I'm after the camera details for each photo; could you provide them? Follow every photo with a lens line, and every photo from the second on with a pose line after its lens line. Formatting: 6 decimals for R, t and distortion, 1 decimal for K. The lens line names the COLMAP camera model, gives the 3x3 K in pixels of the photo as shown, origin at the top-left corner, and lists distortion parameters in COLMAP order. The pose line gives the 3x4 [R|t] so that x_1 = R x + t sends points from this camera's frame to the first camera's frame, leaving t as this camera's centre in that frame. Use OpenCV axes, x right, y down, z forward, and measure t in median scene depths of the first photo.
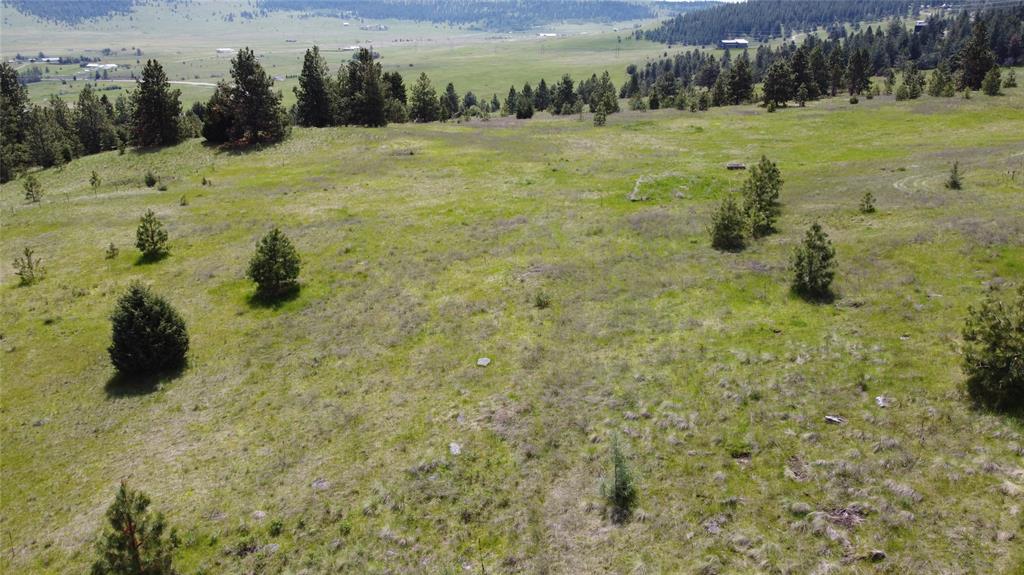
lens RADIAL K [[775.1, 0, 507.6], [0, 775.1, 285.6], [0, 0, 1]] dist [0.006243, -0.008400]
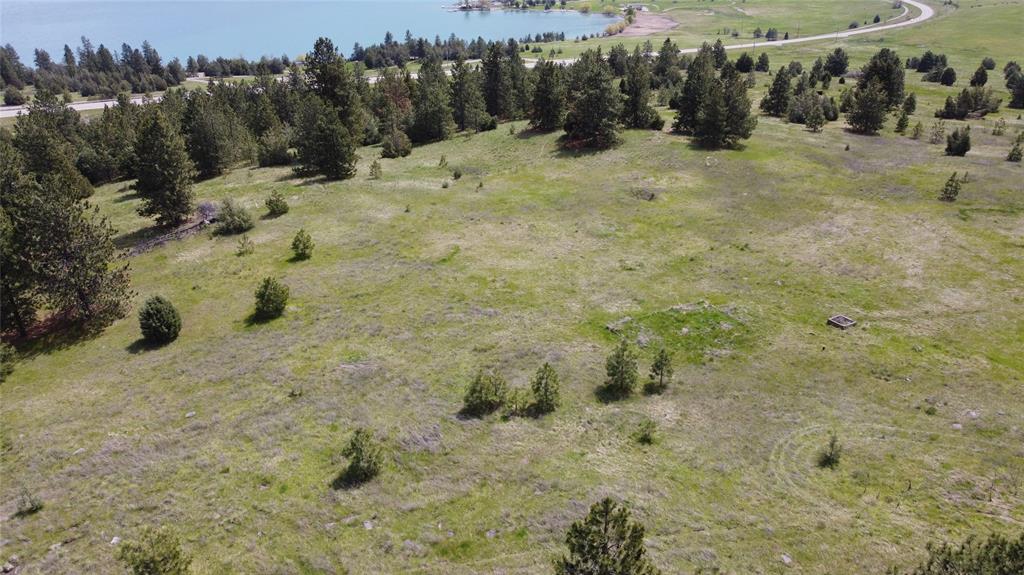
lens RADIAL K [[775.1, 0, 507.6], [0, 775.1, 285.6], [0, 0, 1]] dist [0.006243, -0.008400]
pose [[0.662074, 0.322851, -0.676332, 0.510550], [-0.237027, 0.946333, 0.219708, -0.241931], [0.710968, 0.014845, 0.703067, 0.110582]]
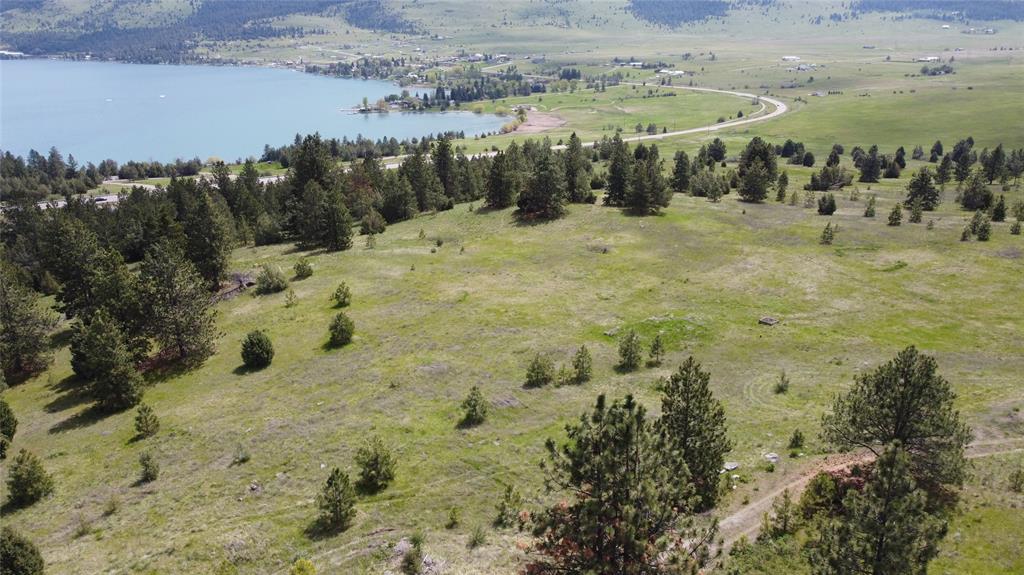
lens RADIAL K [[775.1, 0, 507.6], [0, 775.1, 285.6], [0, 0, 1]] dist [0.006243, -0.008400]
pose [[0.763049, 0.205828, -0.612691, 0.583728], [-0.203695, 0.976213, 0.074267, -0.176488], [0.613404, 0.068132, 0.786825, -0.151381]]
